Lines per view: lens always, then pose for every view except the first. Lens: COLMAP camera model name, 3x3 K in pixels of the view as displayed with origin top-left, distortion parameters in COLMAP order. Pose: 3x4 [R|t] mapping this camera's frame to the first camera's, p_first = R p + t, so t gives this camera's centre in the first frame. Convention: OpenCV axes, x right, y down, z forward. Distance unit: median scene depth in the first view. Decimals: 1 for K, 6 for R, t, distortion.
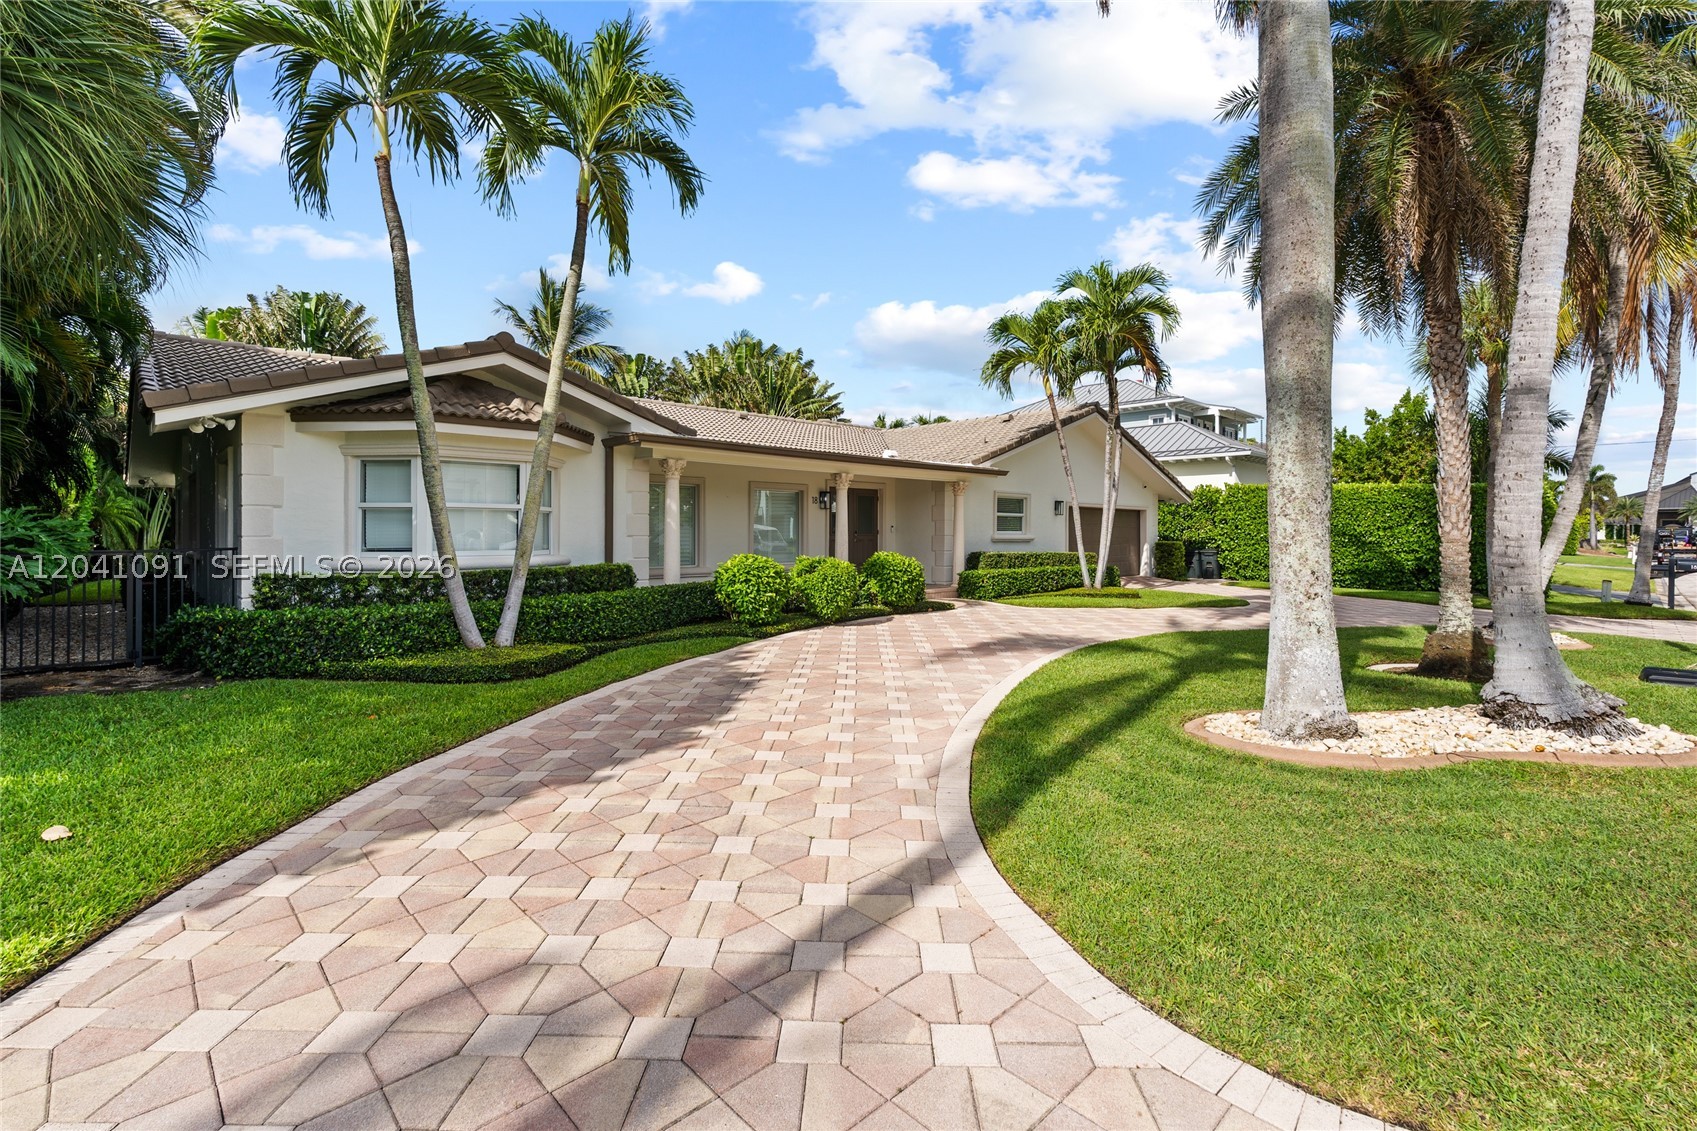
lens RADIAL K [[770.9, 0, 851.2], [0, 770.9, 522.1], [0, 0, 1]] dist [-0.000048, 0.000245]
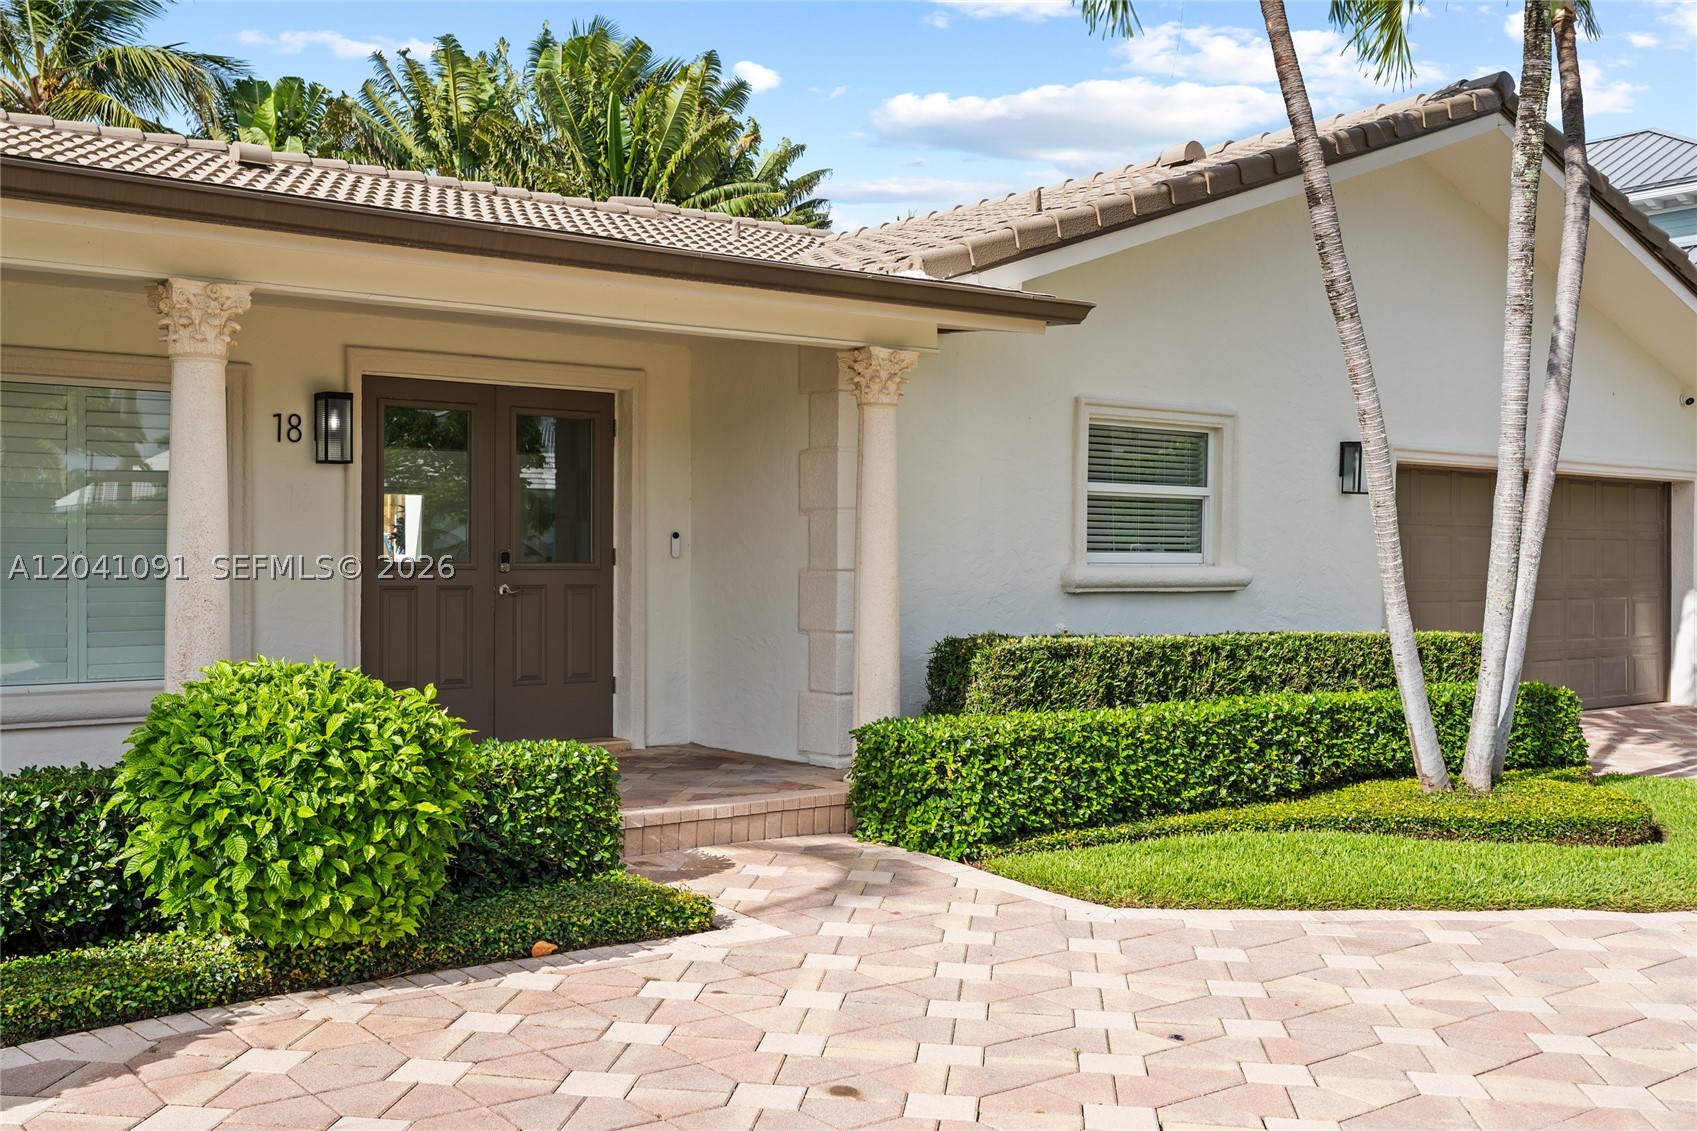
lens RADIAL K [[1715.7, 0, 848.1], [0, 1715.7, 570.2], [0, 0, 1]] dist [0.019019, 0.000000]
pose [[0.995668, 0.001641, -0.092966, 0.165387], [0.000511, 0.999733, 0.023118, 0.004150], [0.092980, -0.023065, 0.995401, 0.421254]]
